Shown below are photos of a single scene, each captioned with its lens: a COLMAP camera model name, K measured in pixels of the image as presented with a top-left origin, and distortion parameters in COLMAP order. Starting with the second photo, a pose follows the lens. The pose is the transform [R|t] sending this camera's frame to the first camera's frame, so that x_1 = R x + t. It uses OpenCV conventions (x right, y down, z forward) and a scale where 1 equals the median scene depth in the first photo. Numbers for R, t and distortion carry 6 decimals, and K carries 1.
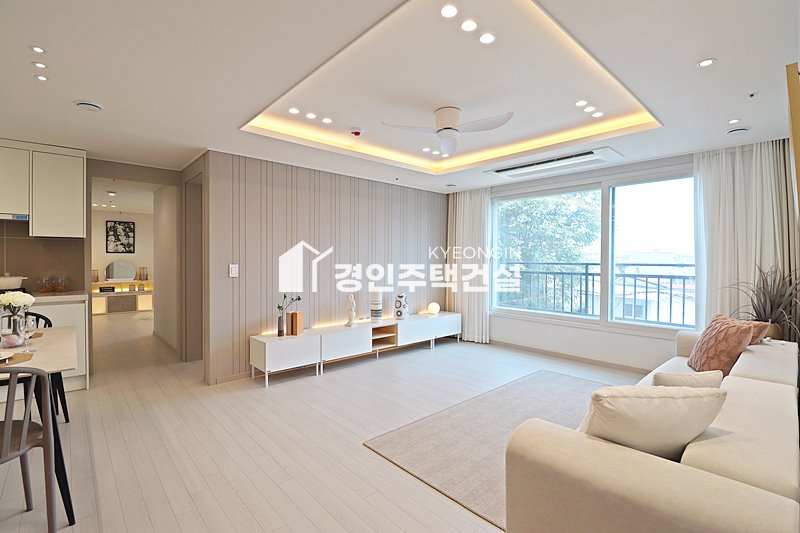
lens RADIAL K [[371.9, 0, 397.9], [0, 371.9, 263.7], [0, 0, 1]] dist [-0.009193, -0.007418]
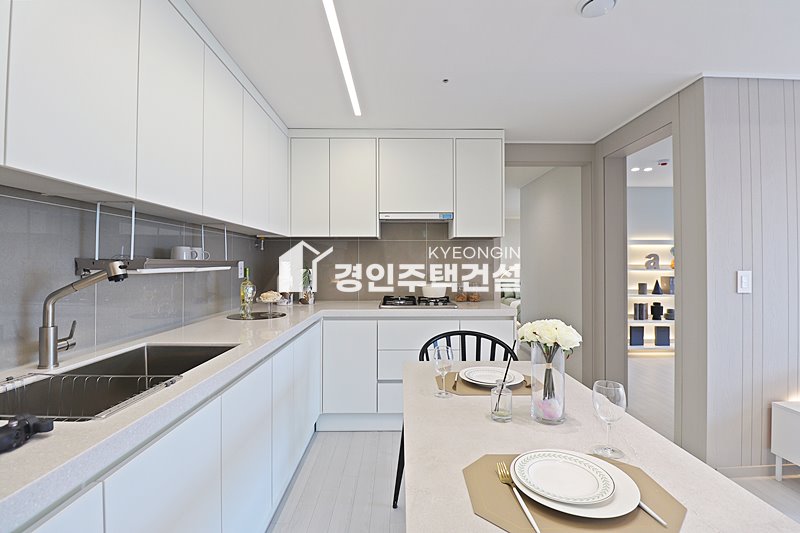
lens RADIAL K [[371.9, 0, 403.6], [0, 371.9, 262.3], [0, 0, 1]] dist [-0.009193, -0.007418]
pose [[0.745548, -0.011975, -0.666345, -0.411165], [-0.001087, 0.999815, -0.019185, 0.000591], [0.666452, 0.015028, 0.745397, 0.214025]]
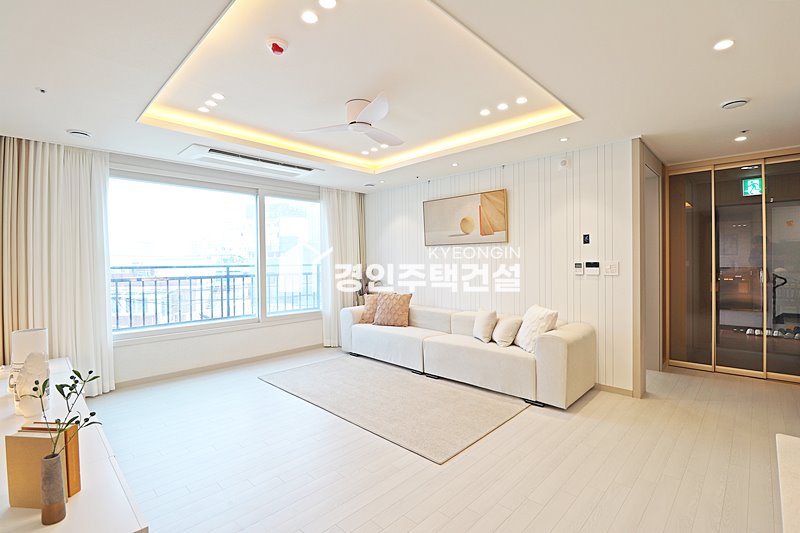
lens RADIAL K [[371.9, 0, 403.1], [0, 371.9, 265.9], [0, 0, 1]] dist [-0.009193, -0.007418]
pose [[-0.063955, -0.012628, 0.997873, -0.576995], [0.019627, 0.999711, 0.013909, -0.004980], [-0.997760, 0.020475, -0.063689, 0.674849]]
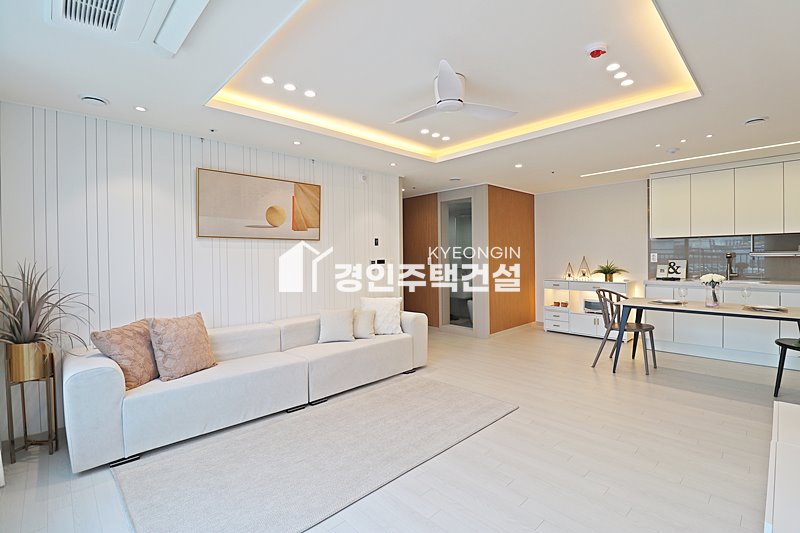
lens RADIAL K [[371.9, 0, 402.3], [0, 371.9, 263.1], [0, 0, 1]] dist [-0.009193, -0.007418]
pose [[-0.999450, 0.009475, -0.031766, 0.201110], [0.008528, 0.999519, 0.029809, -0.015677], [0.032033, 0.029522, -0.999051, 1.302619]]
